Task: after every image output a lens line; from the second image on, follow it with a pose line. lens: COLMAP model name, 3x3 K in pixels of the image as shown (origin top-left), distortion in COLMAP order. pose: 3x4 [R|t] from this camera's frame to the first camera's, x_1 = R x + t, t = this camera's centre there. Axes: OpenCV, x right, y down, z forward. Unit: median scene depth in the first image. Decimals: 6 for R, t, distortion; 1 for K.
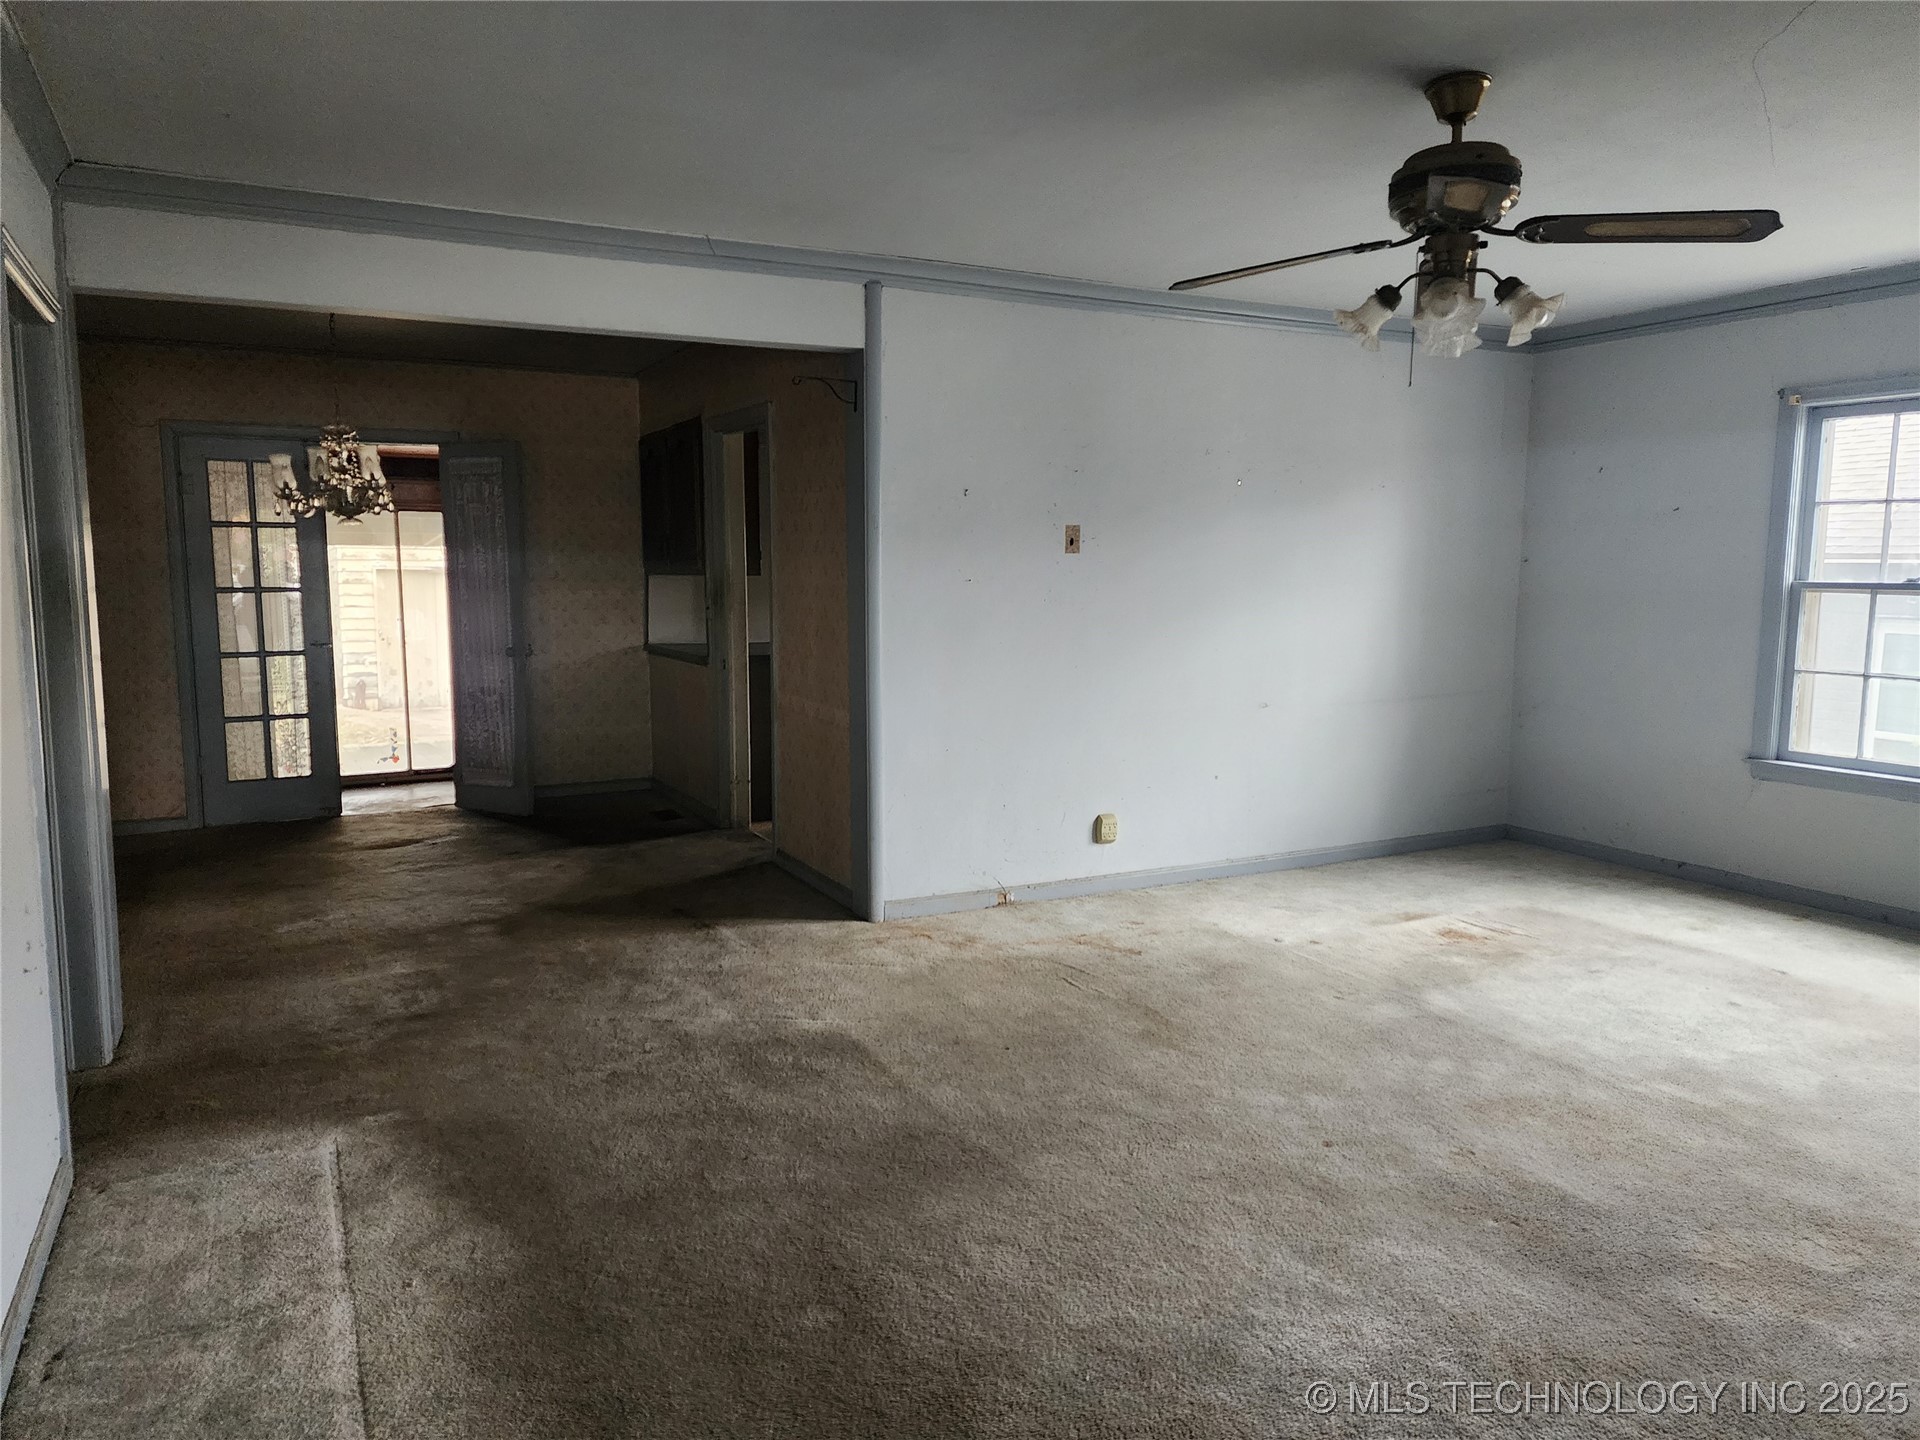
lens RADIAL K [[1265.1, 0, 951.6], [0, 1265.1, 719.1], [0, 0, 1]] dist [0.066983, -0.059564]
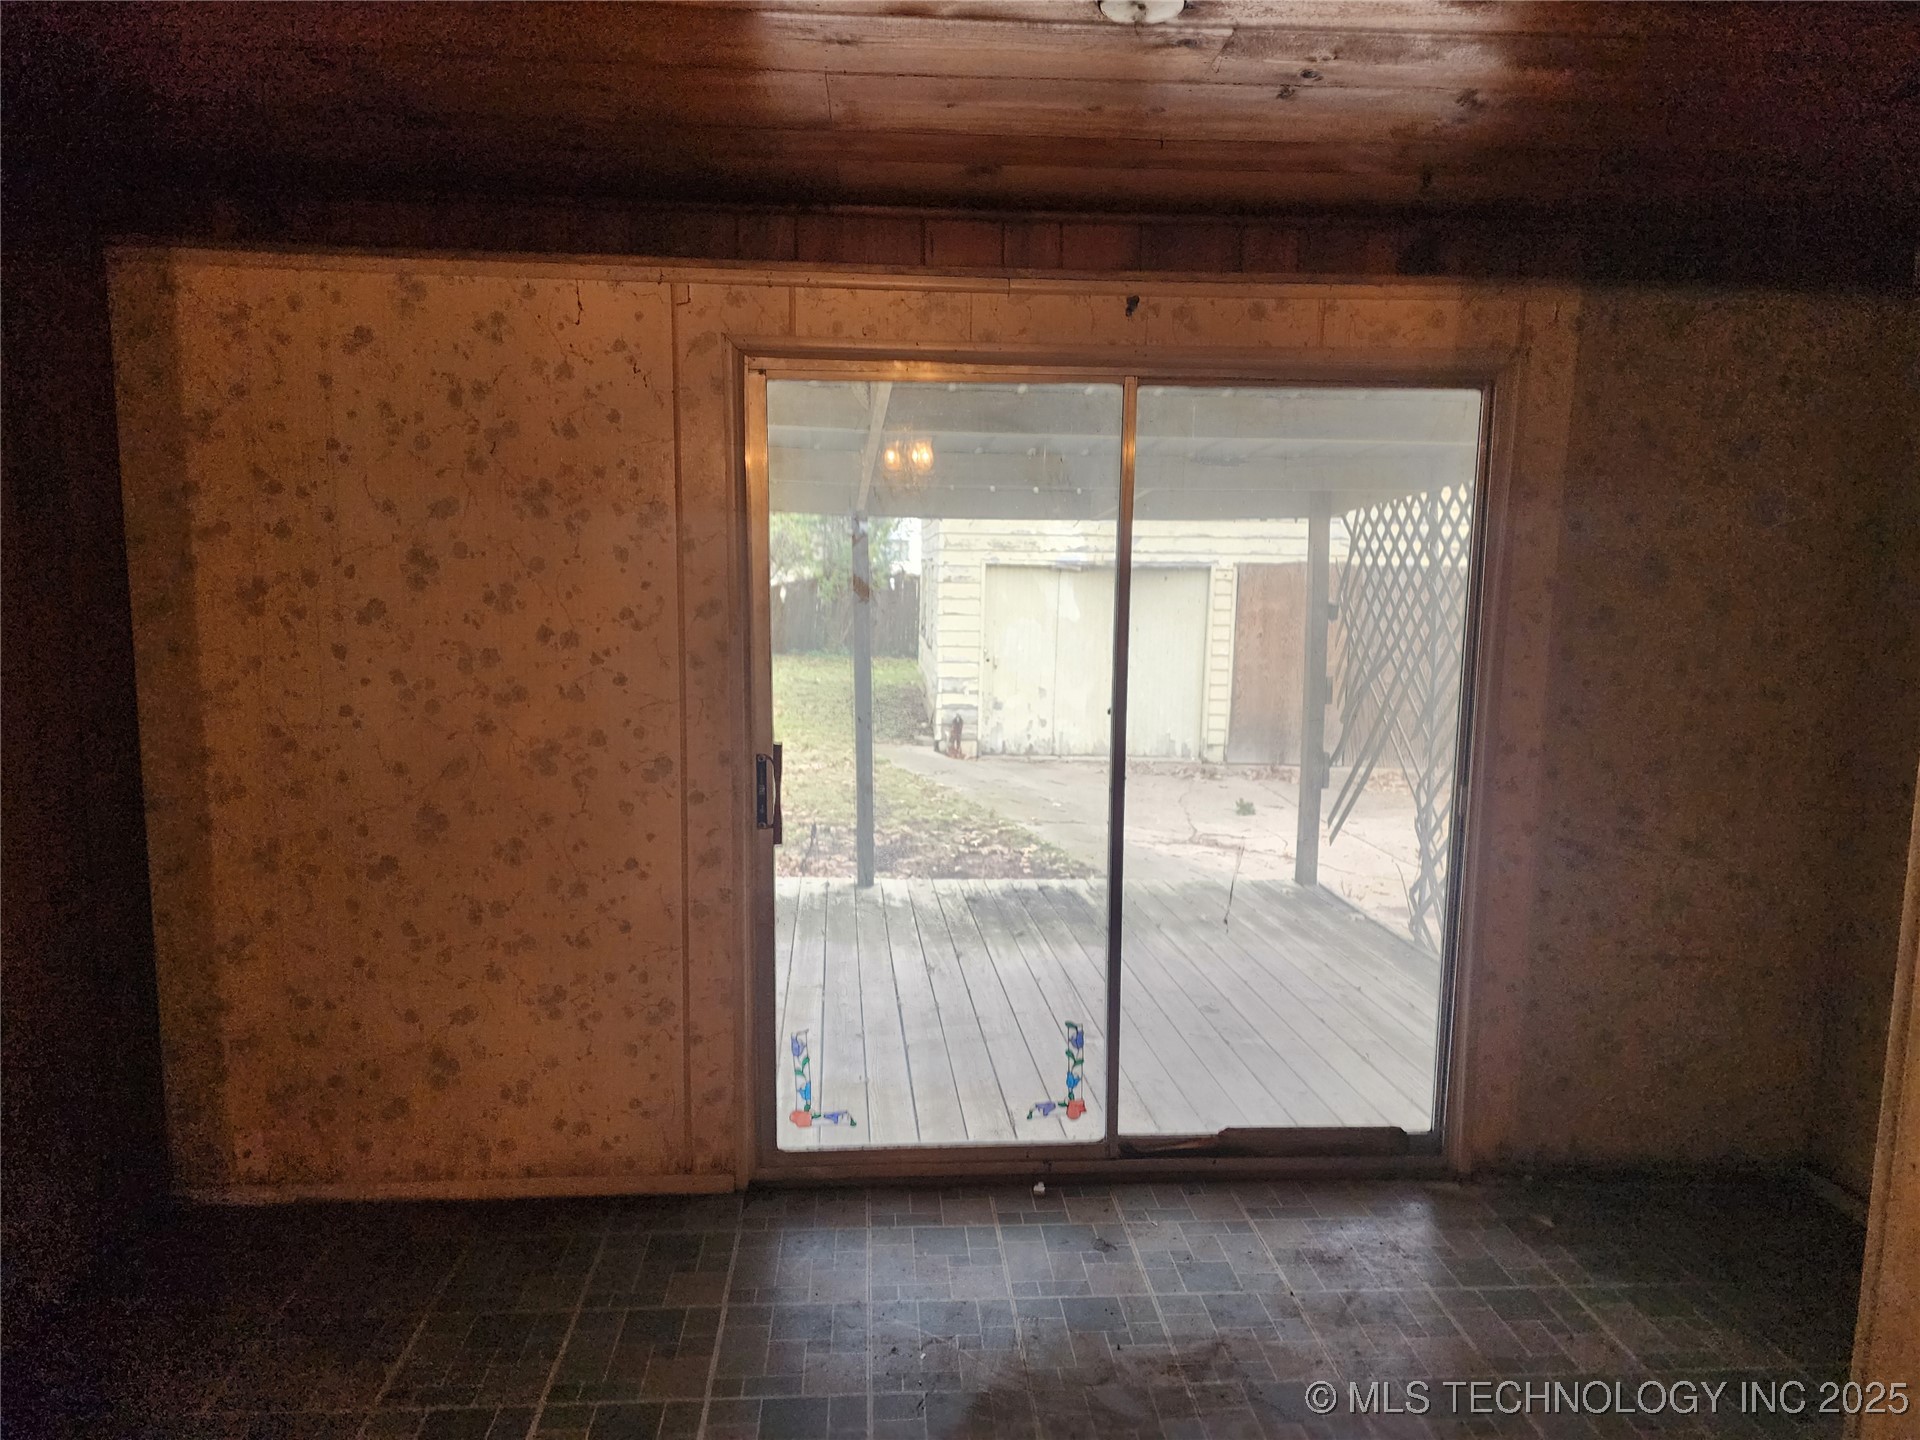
lens RADIAL K [[1264.4, 0, 951.9], [0, 1264.4, 692.8], [0, 0, 1]] dist [0.081434, -0.087635]
pose [[0.910052, 0.058860, -0.410294, -0.177362], [-0.064655, 0.997908, -0.000250, -0.044952], [0.409420, 0.026755, 0.911953, 0.356910]]
